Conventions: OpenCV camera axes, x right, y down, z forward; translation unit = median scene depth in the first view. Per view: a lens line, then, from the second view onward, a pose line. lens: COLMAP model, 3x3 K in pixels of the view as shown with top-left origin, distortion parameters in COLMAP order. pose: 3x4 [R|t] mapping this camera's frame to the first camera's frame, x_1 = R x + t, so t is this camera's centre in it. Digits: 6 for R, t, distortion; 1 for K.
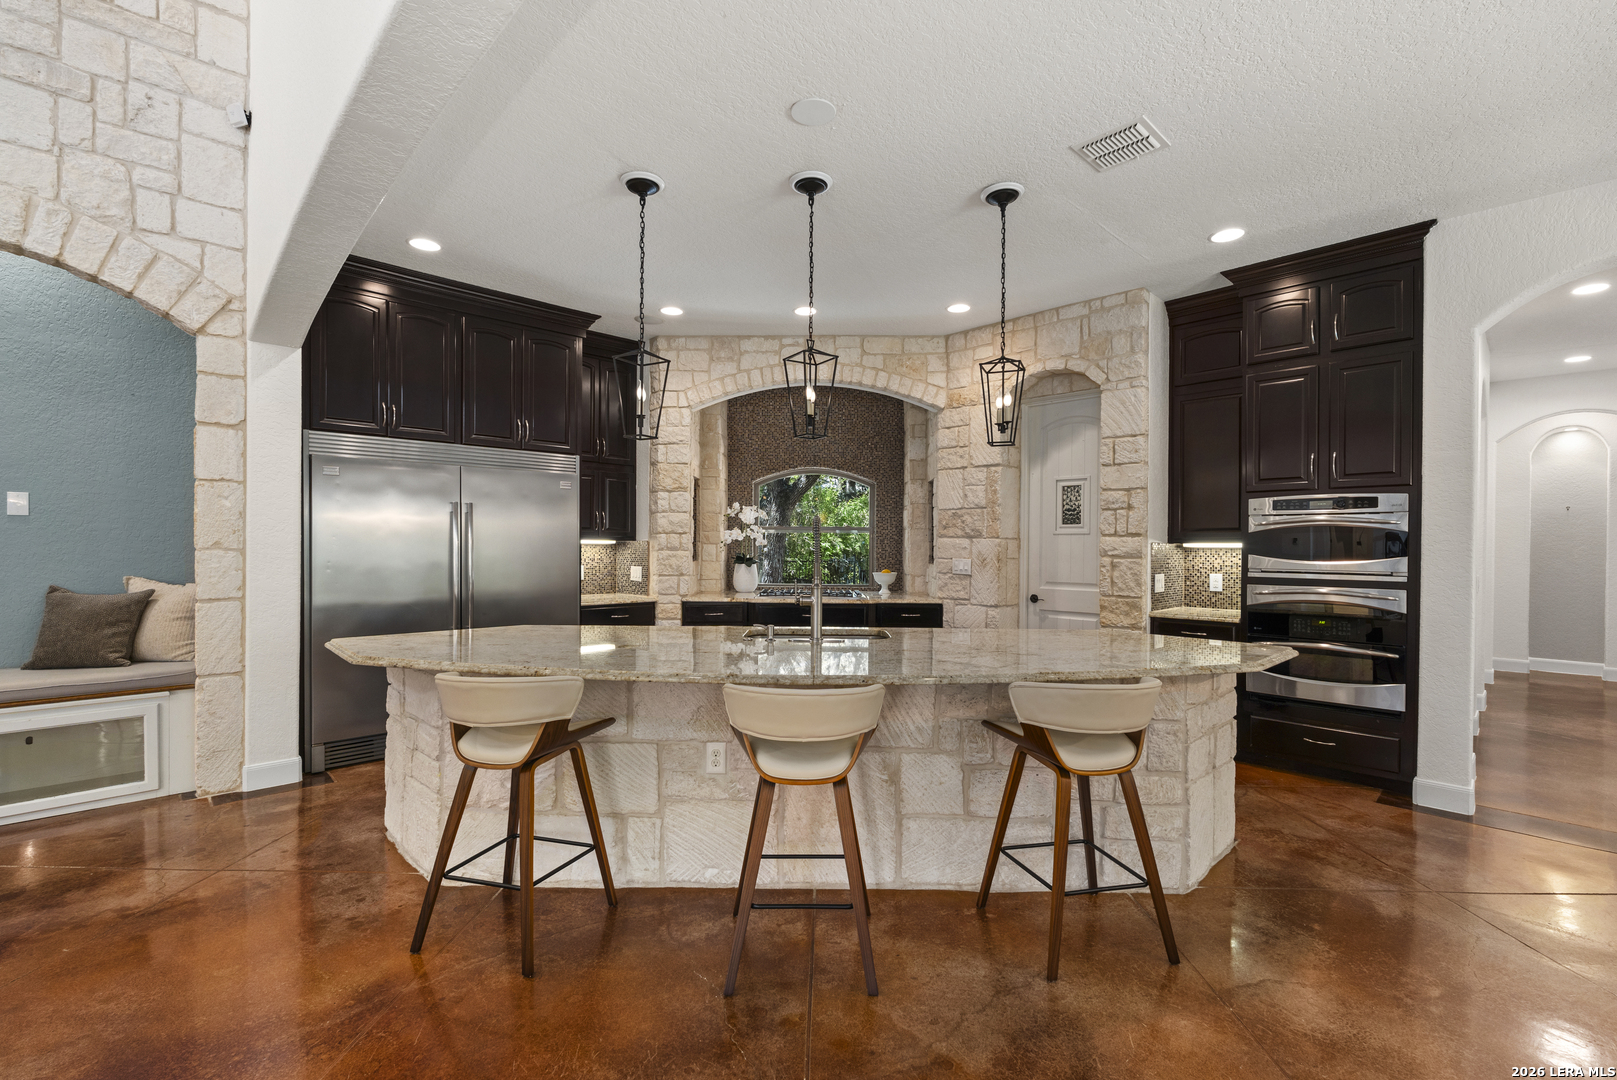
lens RADIAL K [[708.8, 0, 807.1], [0, 708.8, 548.1], [0, 0, 1]] dist [-0.005874, 0.000531]
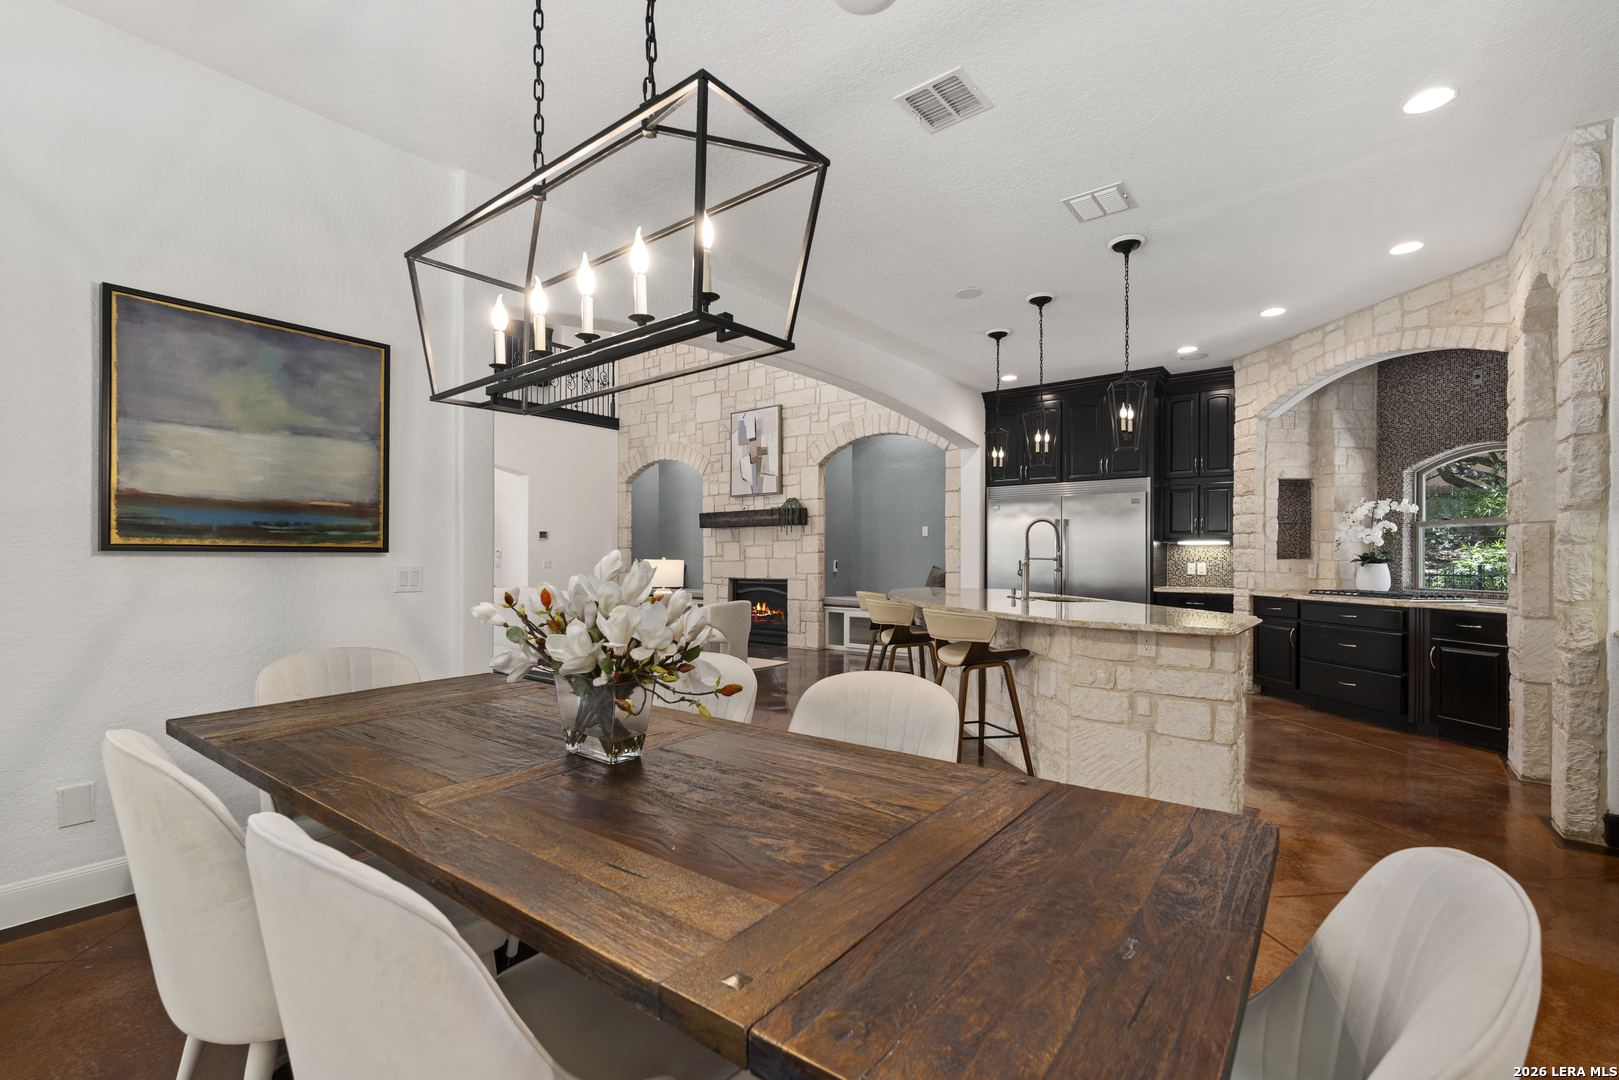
lens RADIAL K [[709.7, 0, 806.0], [0, 709.7, 559.8], [0, 0, 1]] dist [-0.005874, 0.000531]
pose [[0.140513, -0.002137, -0.990077, 0.872734], [-0.007668, 0.999965, -0.003247, 0.031689], [0.990049, 0.008049, 0.140492, 0.179440]]
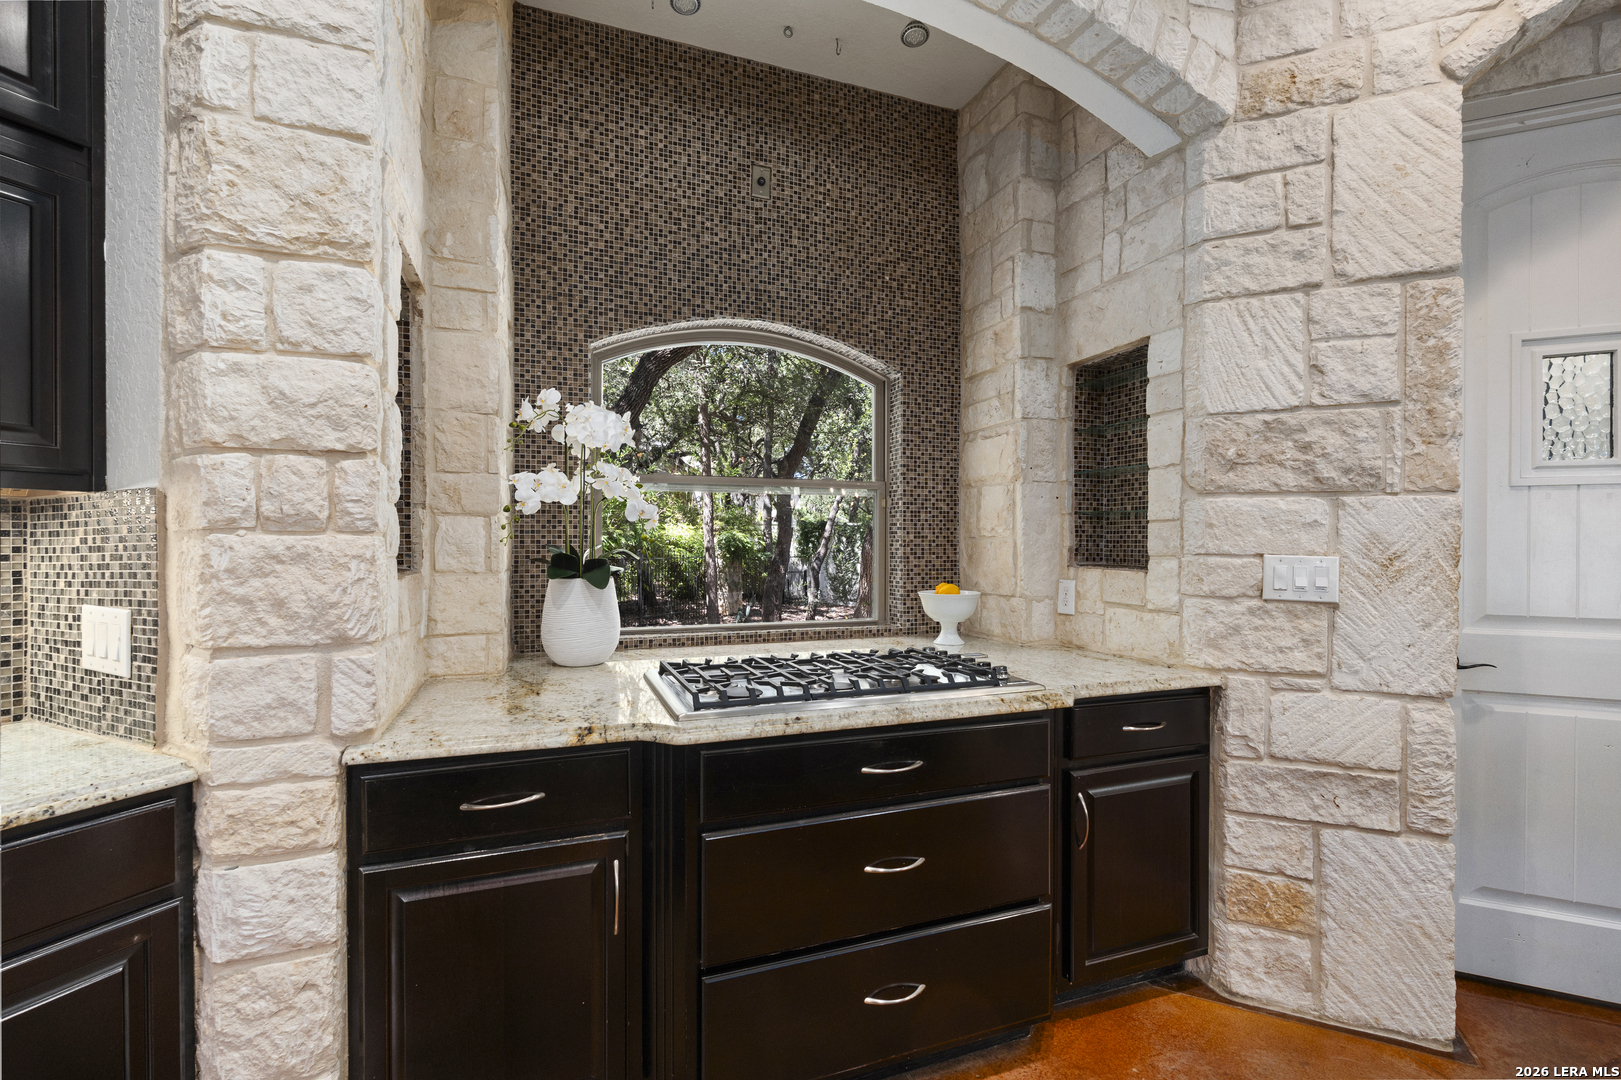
lens RADIAL K [[710.6, 0, 811.2], [0, 710.6, 546.3], [0, 0, 1]] dist [-0.005874, 0.000531]
pose [[0.931396, -0.006253, 0.363954, -0.129969], [0.005608, 0.999980, 0.002829, 0.008660], [-0.363965, -0.000594, 0.931413, 0.798862]]
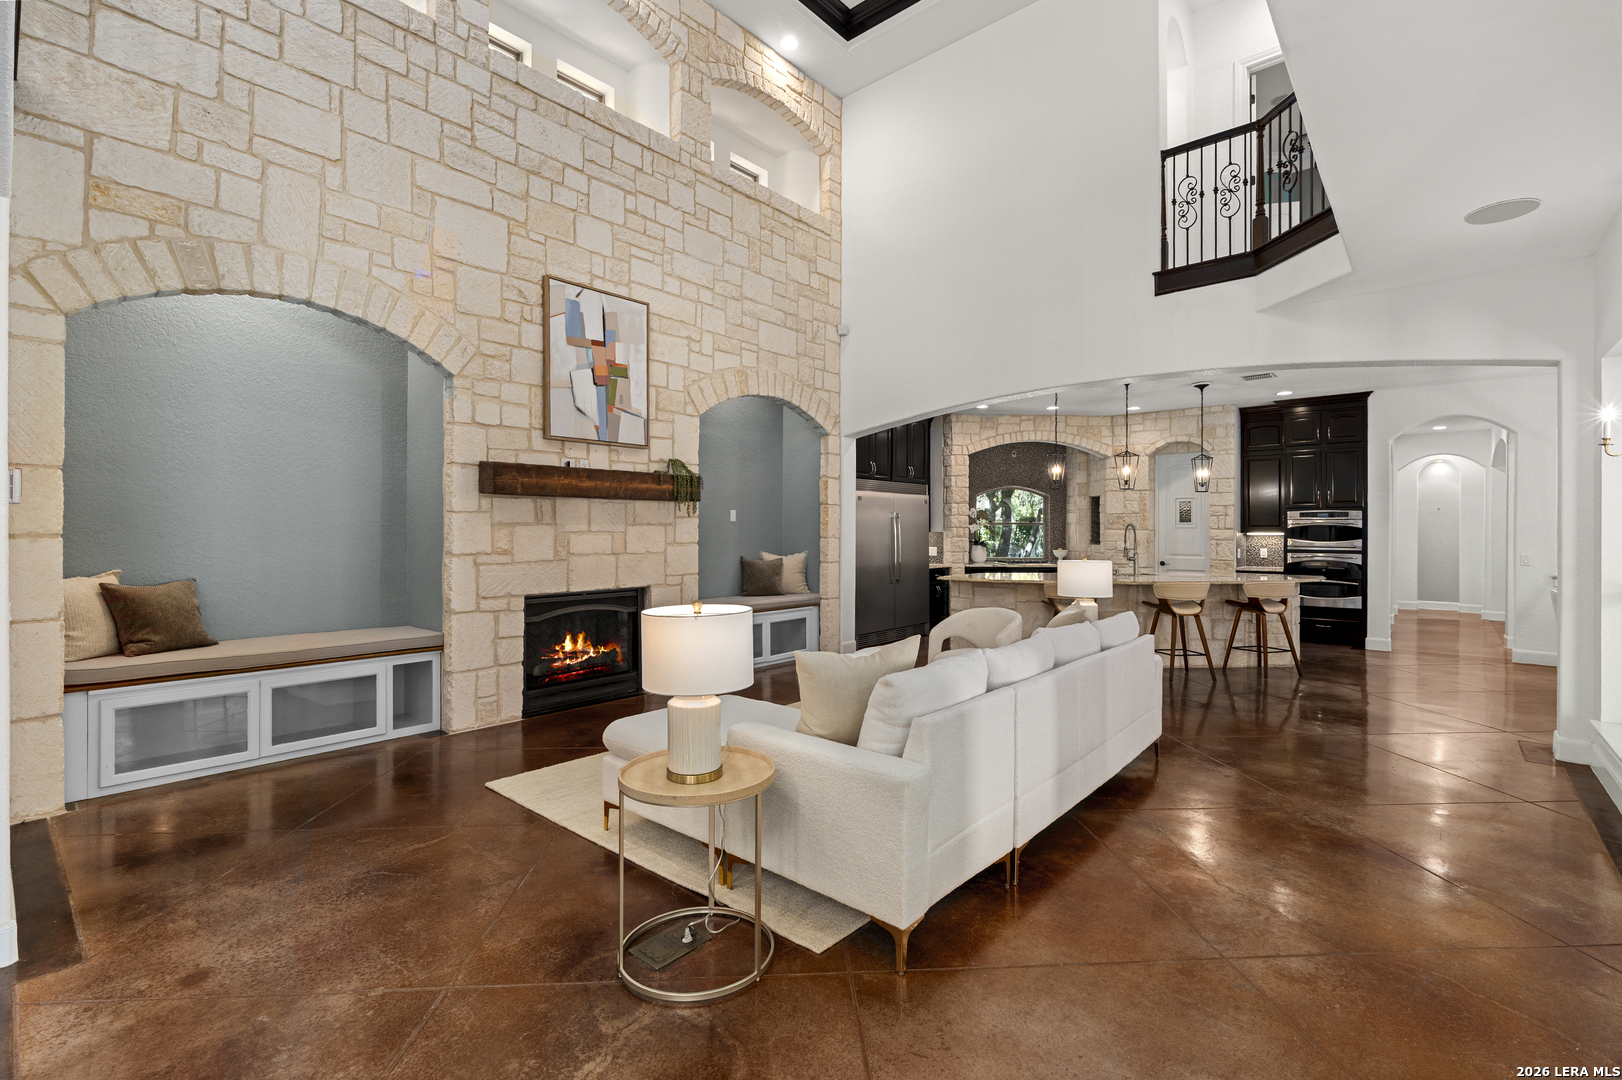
lens RADIAL K [[711.0, 0, 811.1], [0, 711.0, 527.7], [0, 0, 1]] dist [-0.005874, 0.000531]
pose [[0.996306, -0.002405, 0.085837, -0.756911], [0.003143, 0.999959, -0.008469, -0.007154], [-0.085813, 0.008708, 0.996273, -0.761116]]
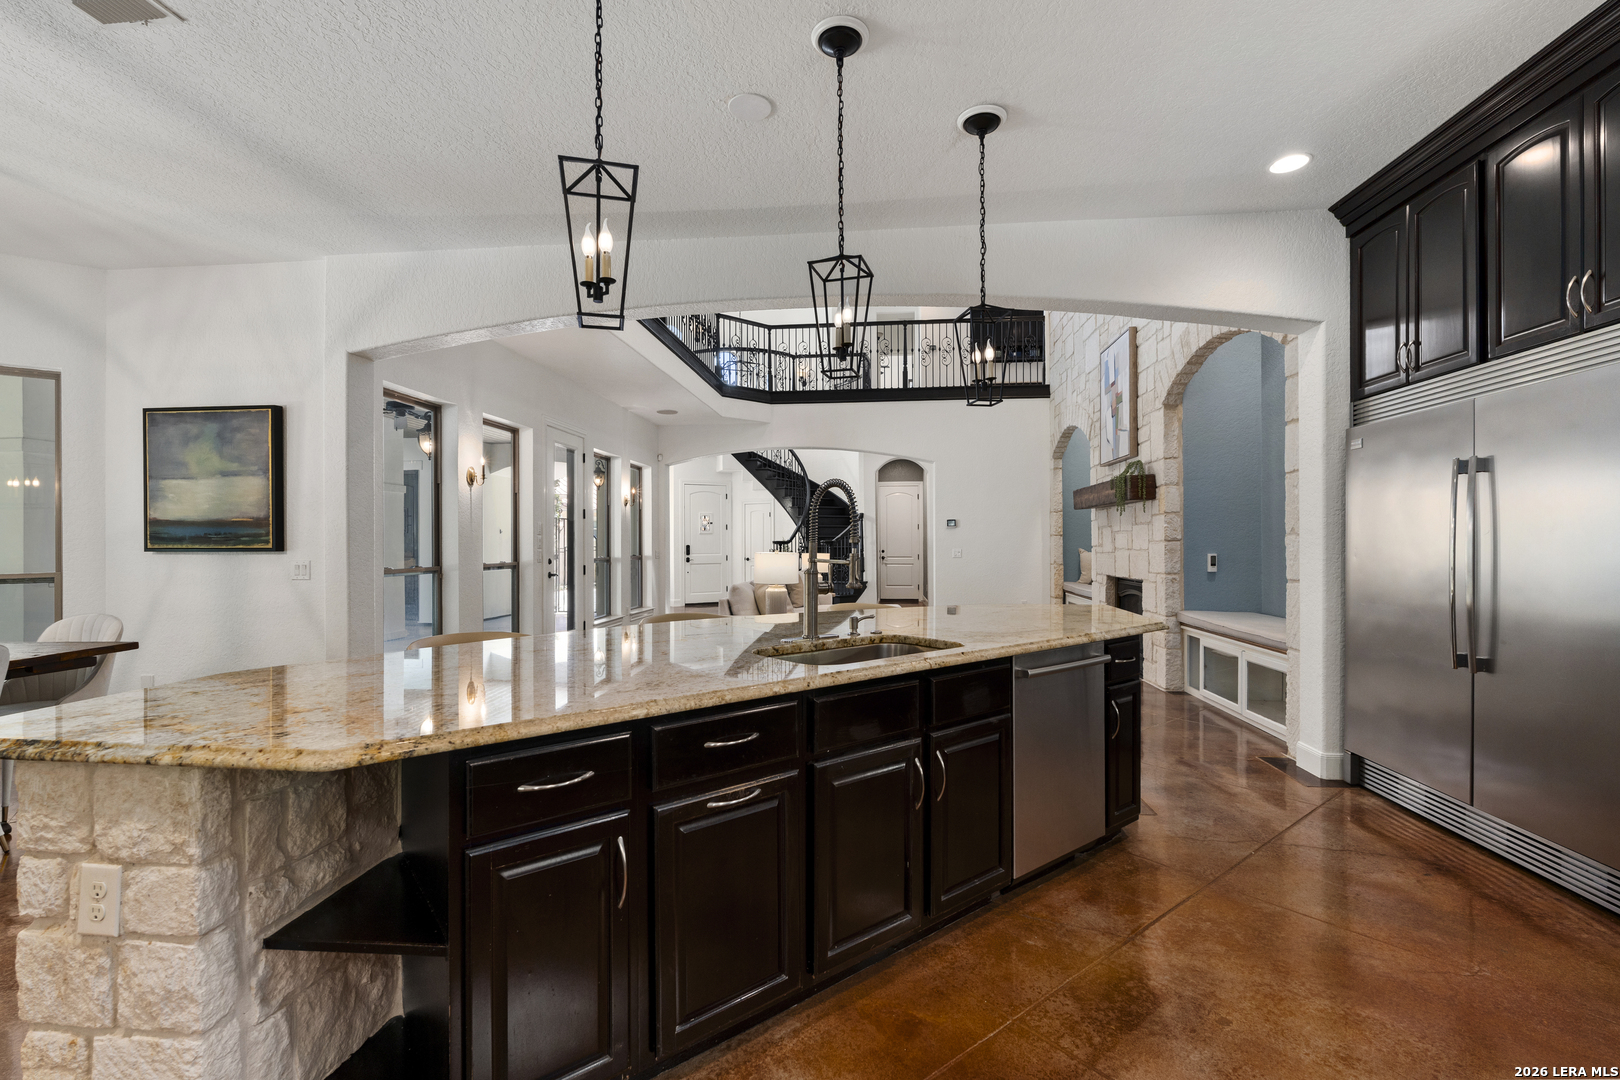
lens RADIAL K [[710.1, 0, 813.1], [0, 710.1, 542.9], [0, 0, 1]] dist [-0.005874, 0.000531]
pose [[-0.761781, -0.003195, -0.647827, 0.313456], [-0.005908, 0.999981, 0.002016, 0.011861], [0.647808, 0.005363, -0.761785, 0.949795]]
